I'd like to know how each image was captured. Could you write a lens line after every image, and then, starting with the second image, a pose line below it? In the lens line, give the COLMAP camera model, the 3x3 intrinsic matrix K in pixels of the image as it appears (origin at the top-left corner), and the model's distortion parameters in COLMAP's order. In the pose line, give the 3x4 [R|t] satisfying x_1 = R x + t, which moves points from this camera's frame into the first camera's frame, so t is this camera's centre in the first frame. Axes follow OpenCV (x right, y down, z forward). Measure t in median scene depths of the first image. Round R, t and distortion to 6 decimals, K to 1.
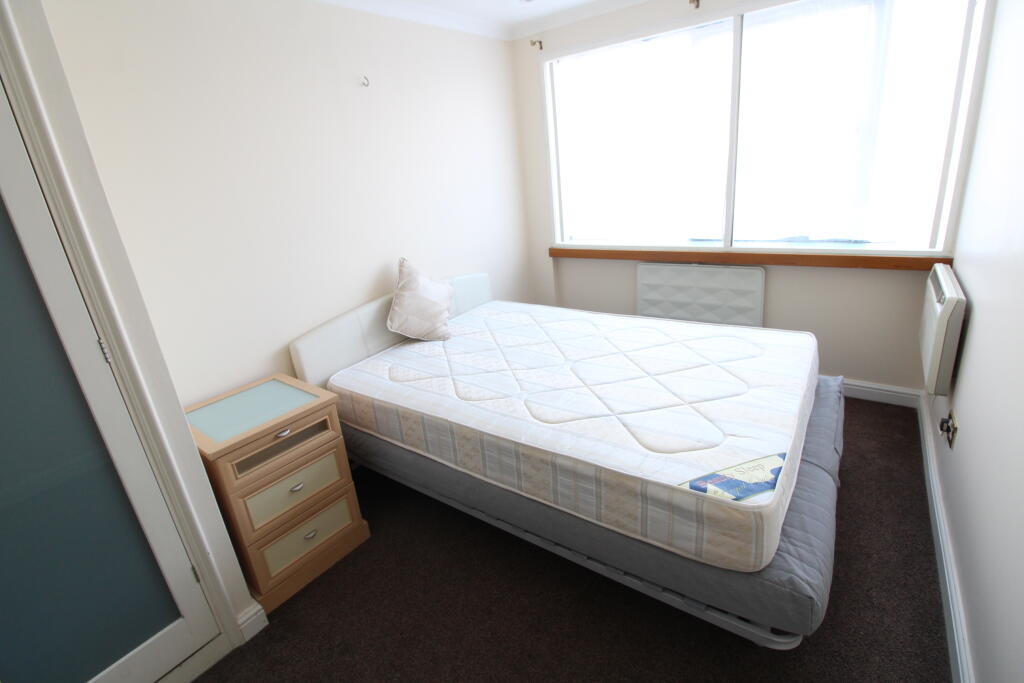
lens RADIAL K [[477.0, 0, 511.4], [0, 477.0, 324.1], [0, 0, 1]] dist [-0.019495, -0.000922]
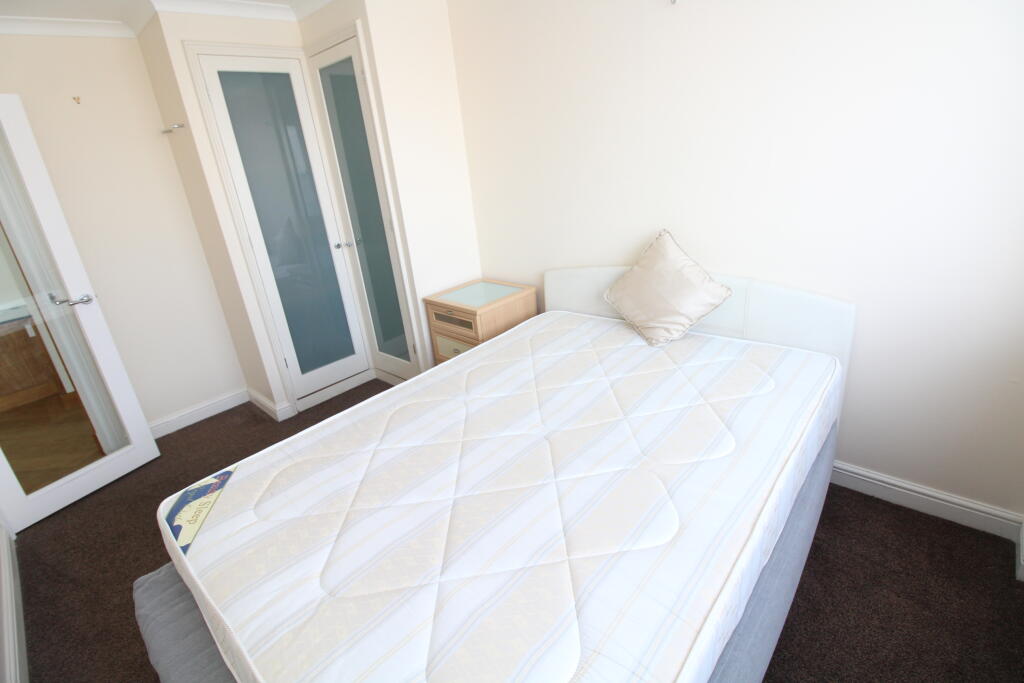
lens RADIAL K [[477.0, 0, 511.4], [0, 477.0, 324.1], [0, 0, 1]] dist [-0.019495, -0.000922]
pose [[-0.099800, 0.440753, -0.892063, 0.947822], [-0.205296, 0.868128, 0.451894, -0.506453], [0.973598, 0.228236, 0.003846, 1.277727]]
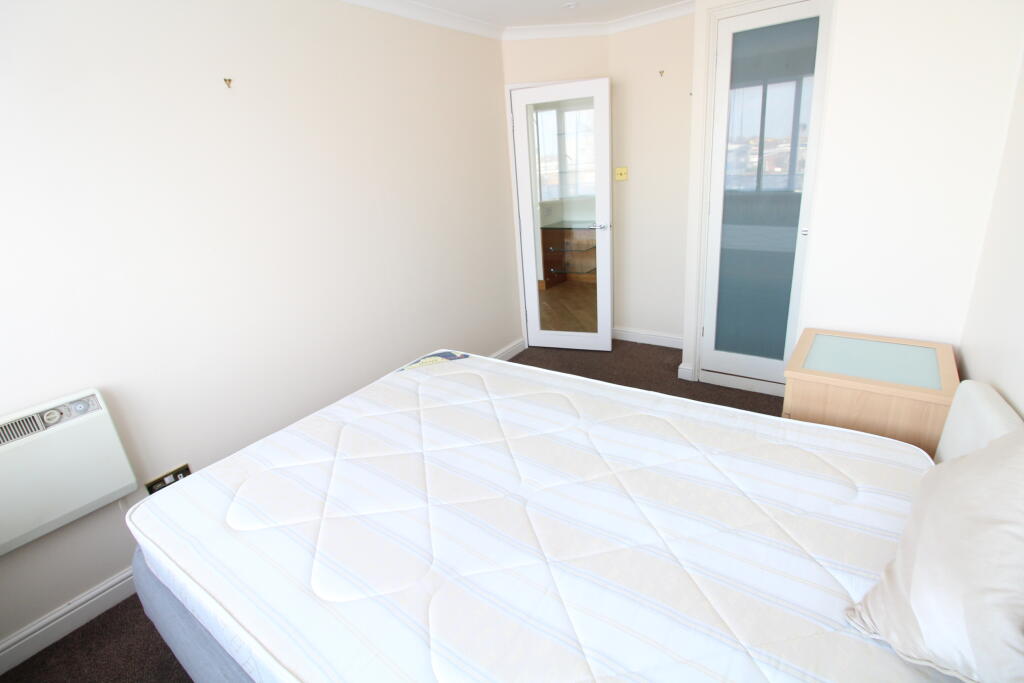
lens RADIAL K [[477.0, 0, 511.4], [0, 477.0, 324.1], [0, 0, 1]] dist [-0.019495, -0.000922]
pose [[-0.984280, 0.171594, 0.041814, 0.096826], [0.161870, 0.781758, 0.602206, -0.631348], [0.070646, 0.599508, -0.797245, 1.894191]]
